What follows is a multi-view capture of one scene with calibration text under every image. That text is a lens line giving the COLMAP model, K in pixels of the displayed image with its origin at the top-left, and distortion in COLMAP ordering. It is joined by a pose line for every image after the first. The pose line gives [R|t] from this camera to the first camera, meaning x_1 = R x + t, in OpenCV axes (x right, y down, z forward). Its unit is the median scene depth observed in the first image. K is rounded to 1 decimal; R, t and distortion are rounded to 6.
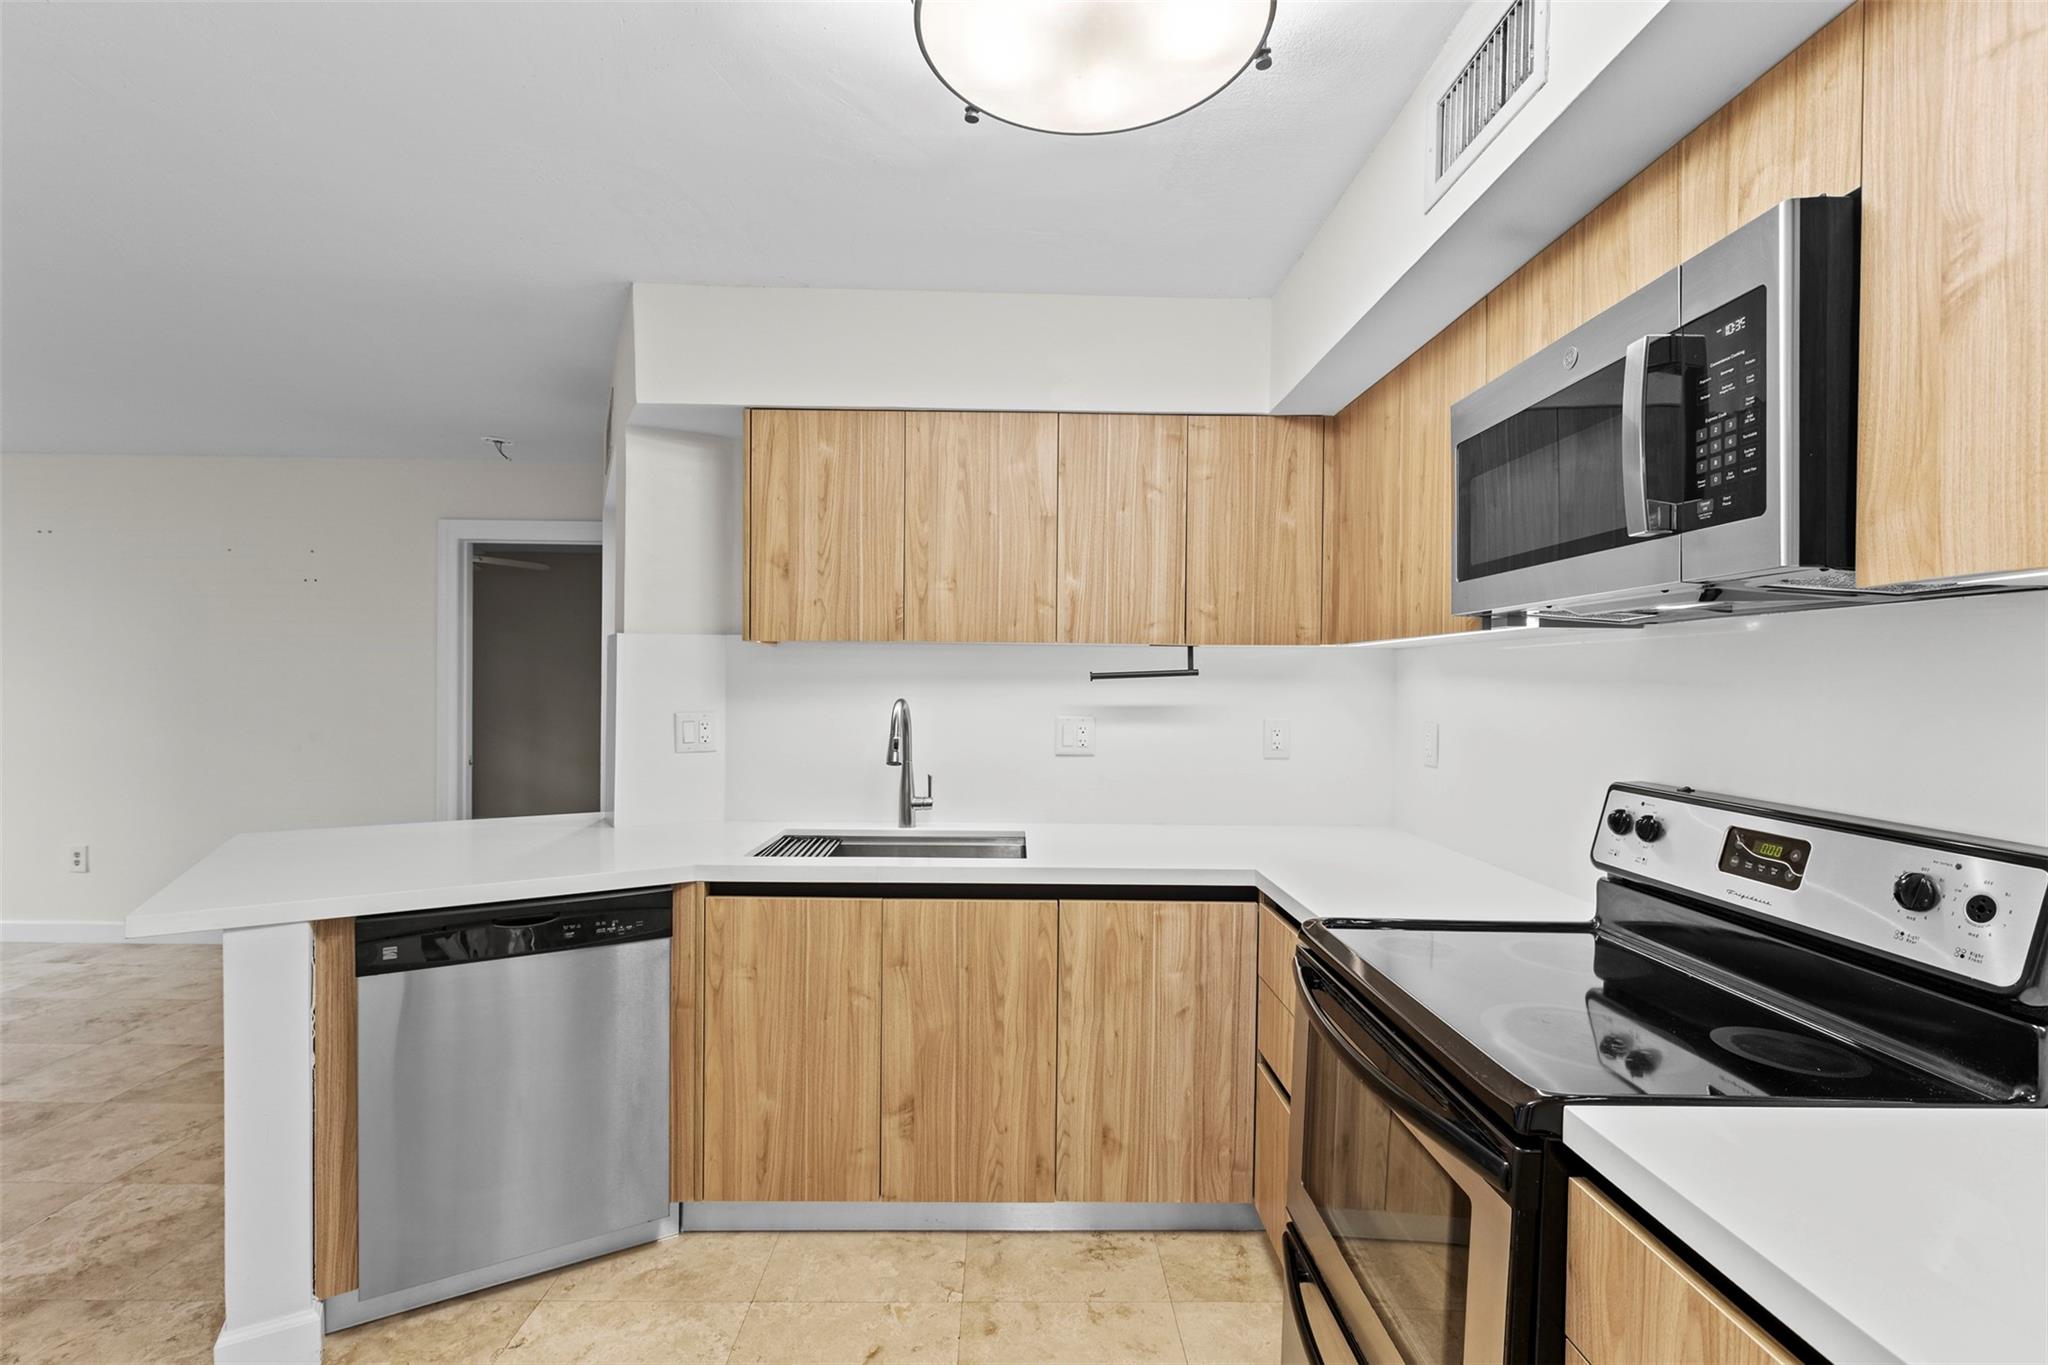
lens RADIAL K [[928.0, 0, 1019.3], [0, 928.0, 699.3], [0, 0, 1]] dist [0.000552, -0.000084]
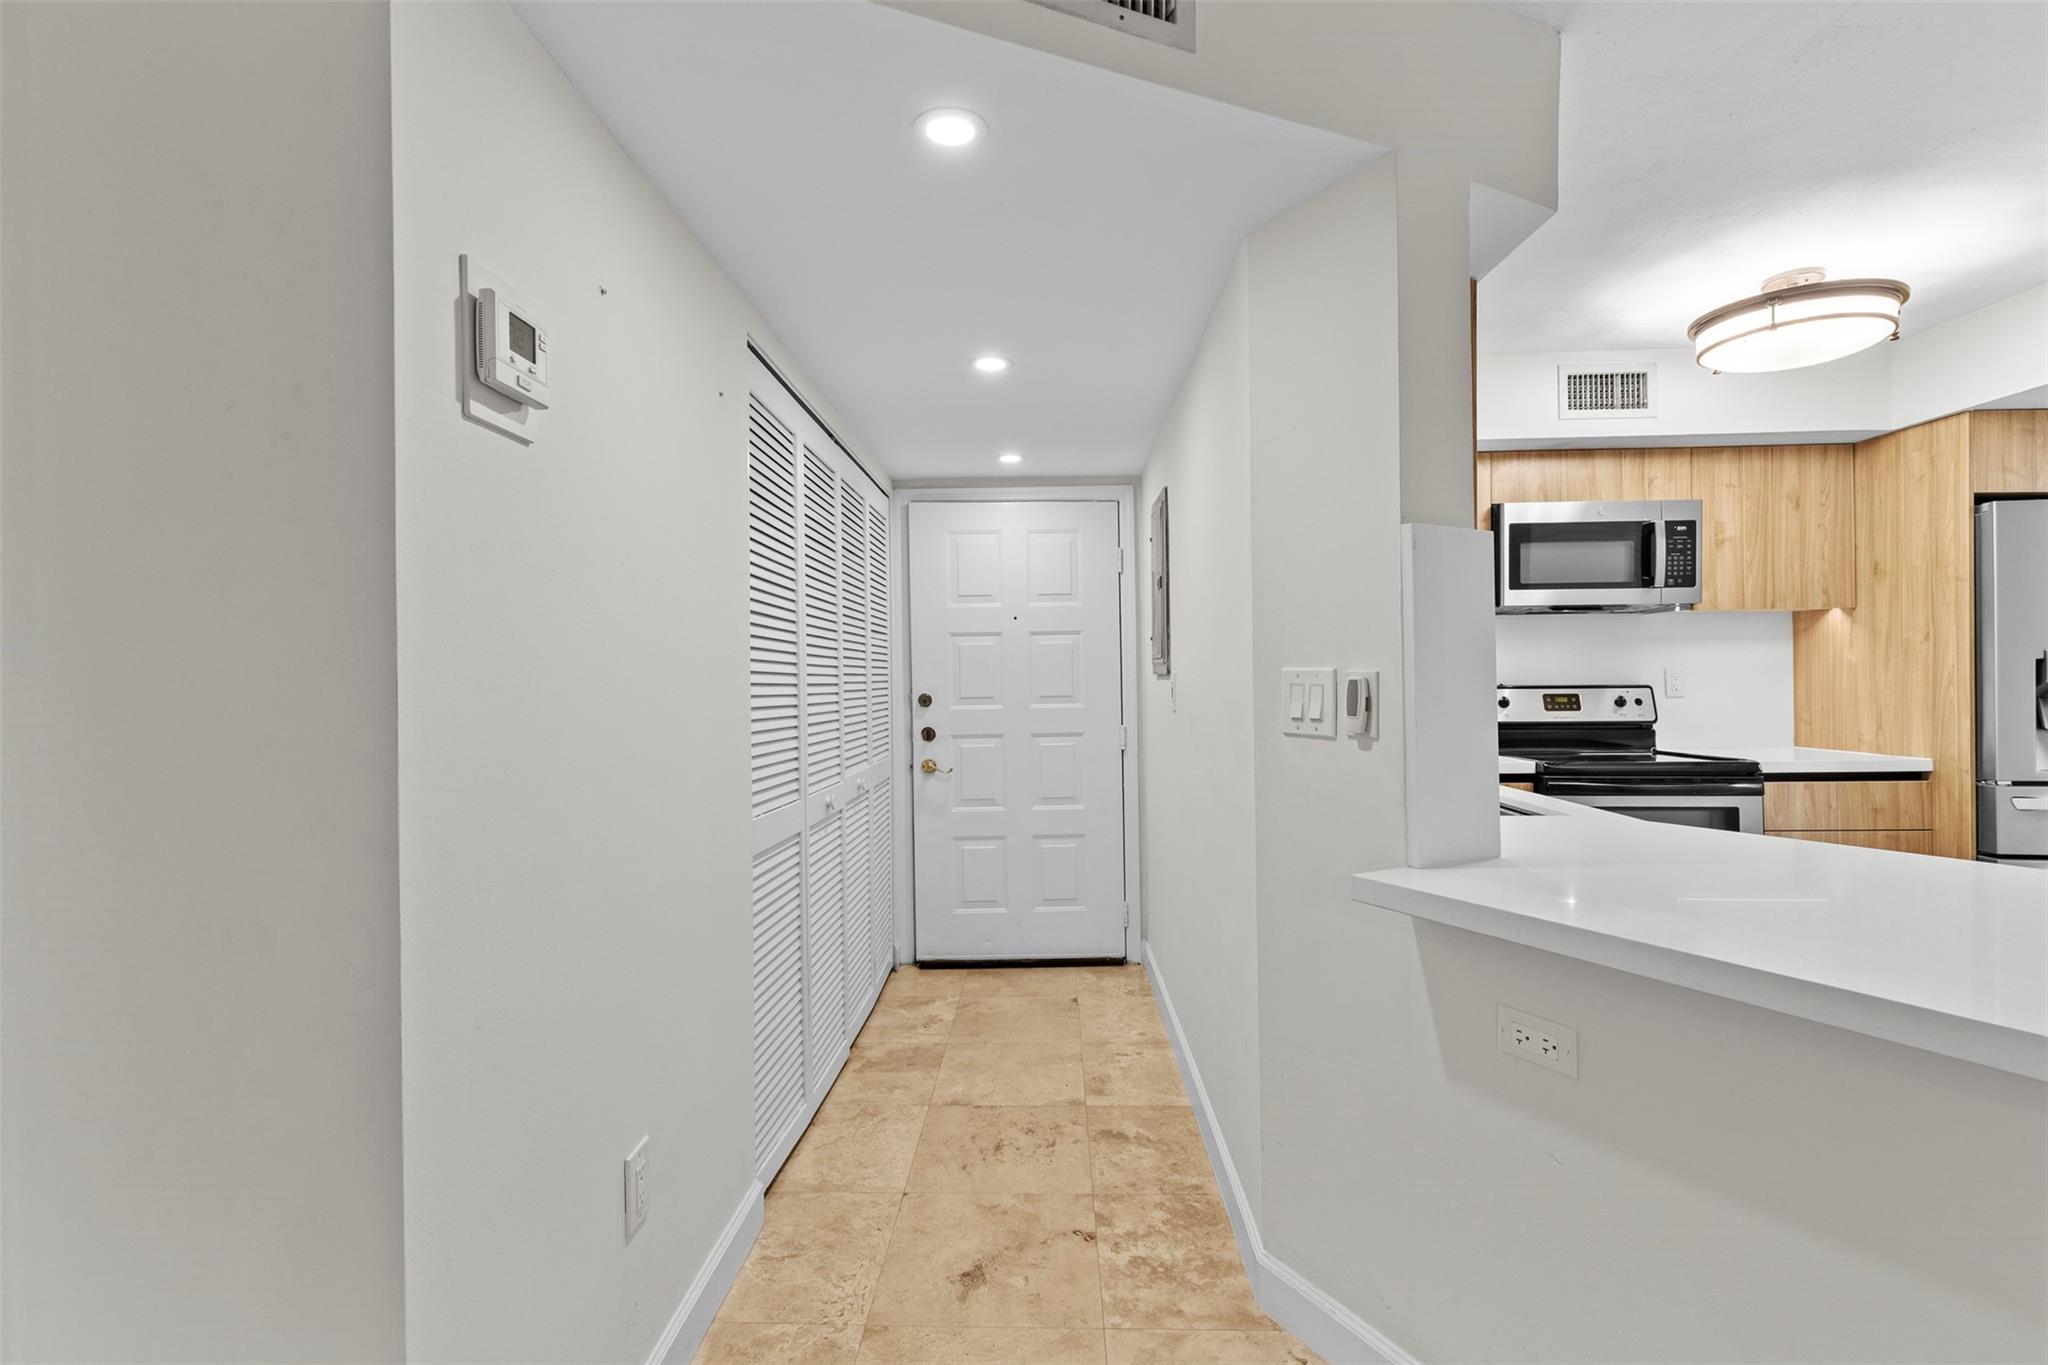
lens RADIAL K [[929.9, 0, 1024.2], [0, 929.9, 689.7], [0, 0, 1]] dist [0.006204, 0.000160]
pose [[0.039220, -0.024932, 0.998920, -1.741333], [0.032603, 0.999188, 0.023658, 0.011131], [-0.998699, 0.031640, 0.040001, 2.120166]]
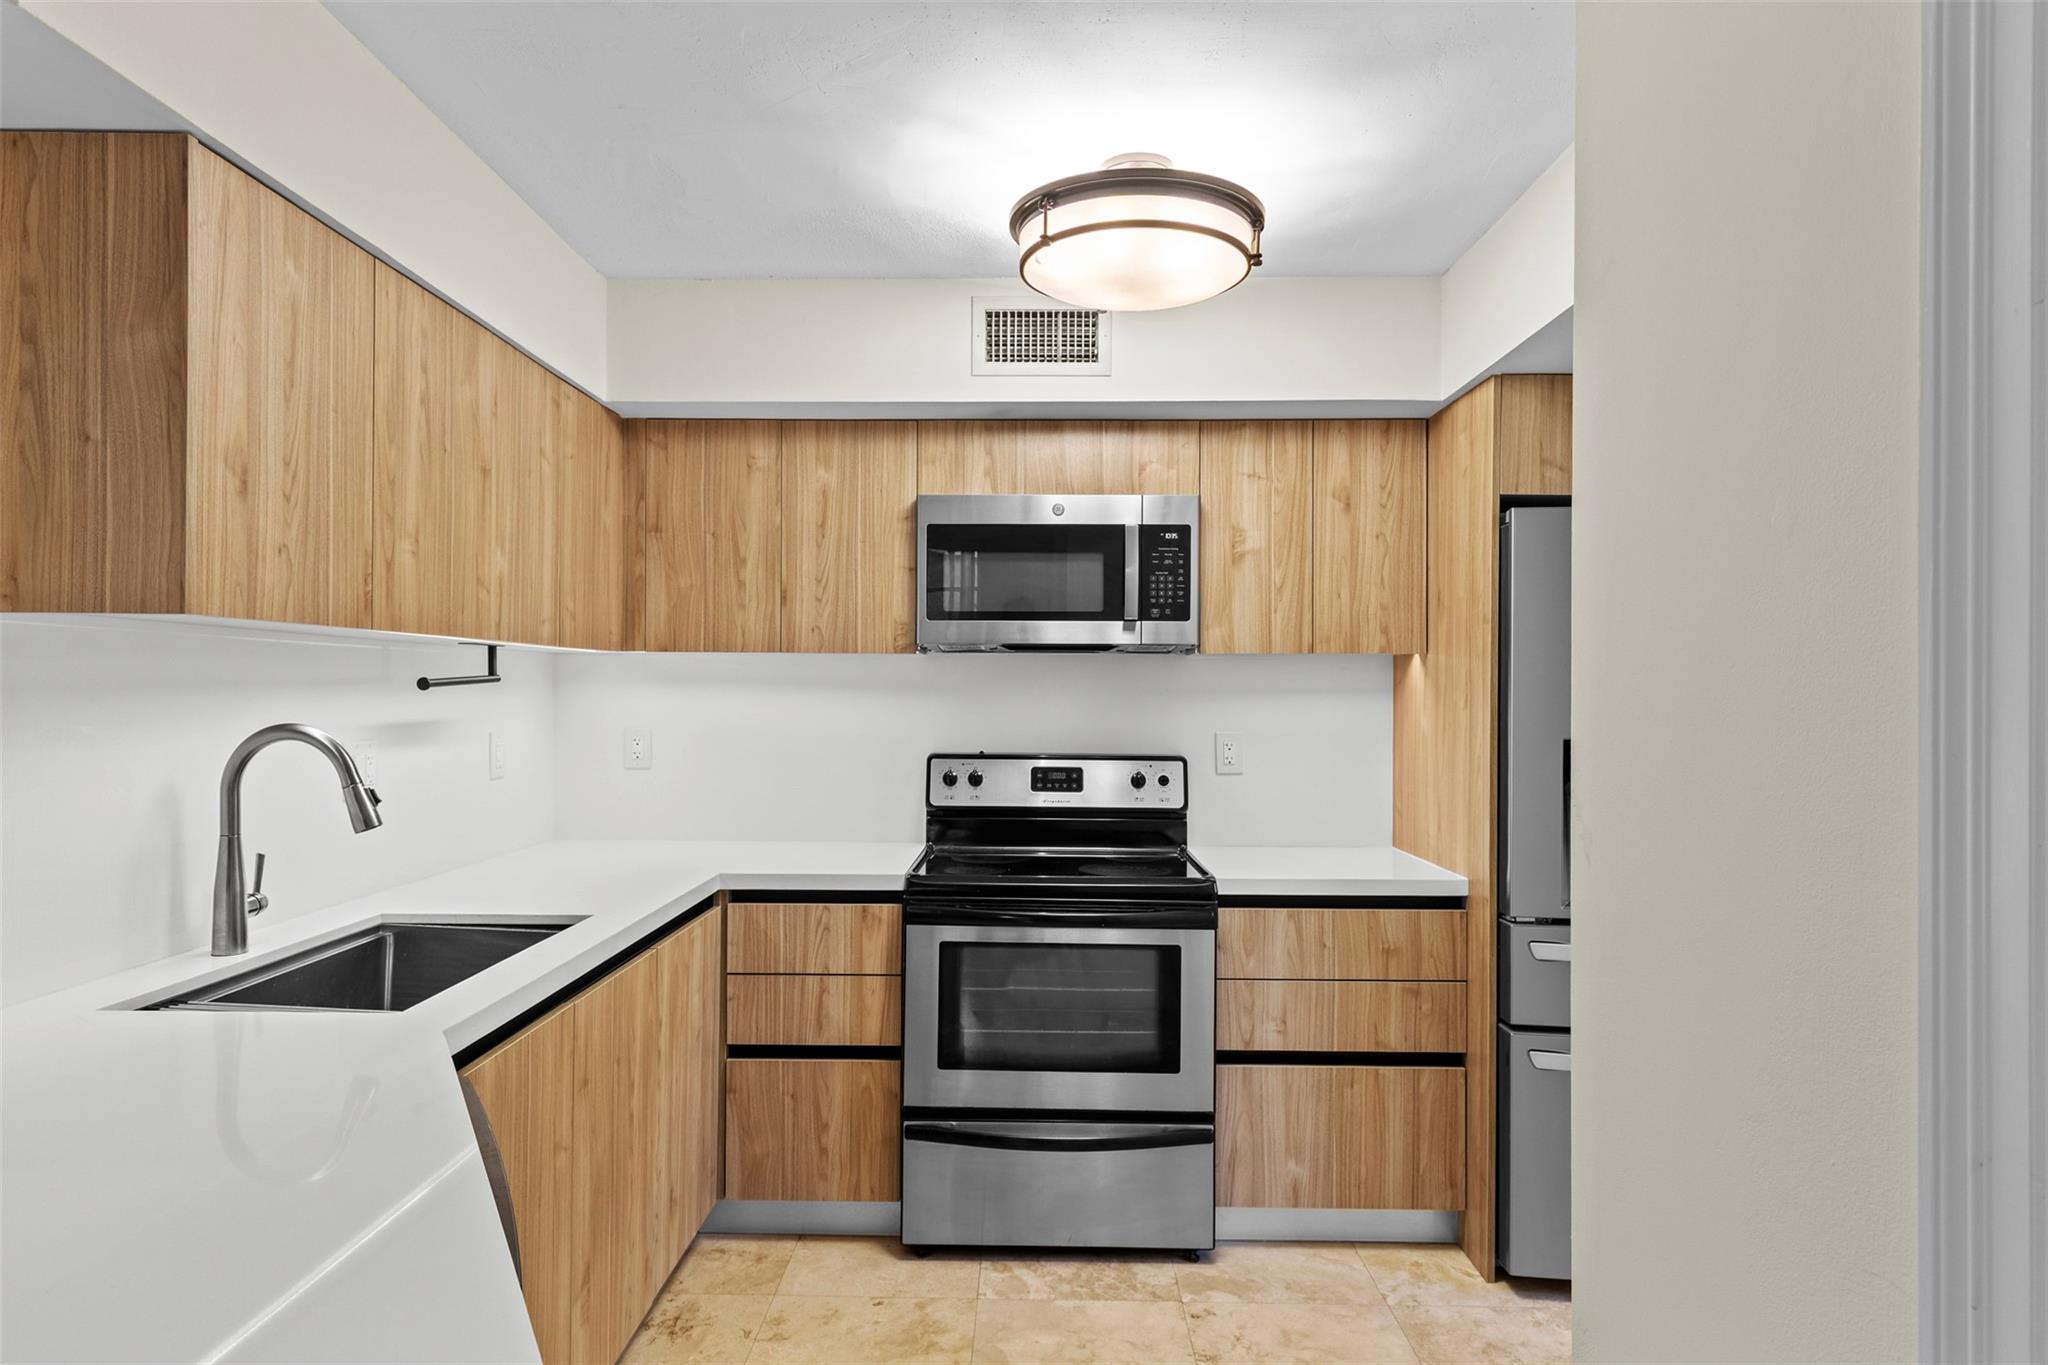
lens RADIAL K [[1181.3, 0, 1014.8], [0, 1181.3, 705.2], [0, 0, 1]] dist [0.026341, -0.000305]
pose [[0.025022, -0.021501, 0.999456, -1.425841], [0.016040, 0.999649, 0.021104, -0.034252], [-0.999558, 0.015504, 0.025358, 0.869116]]
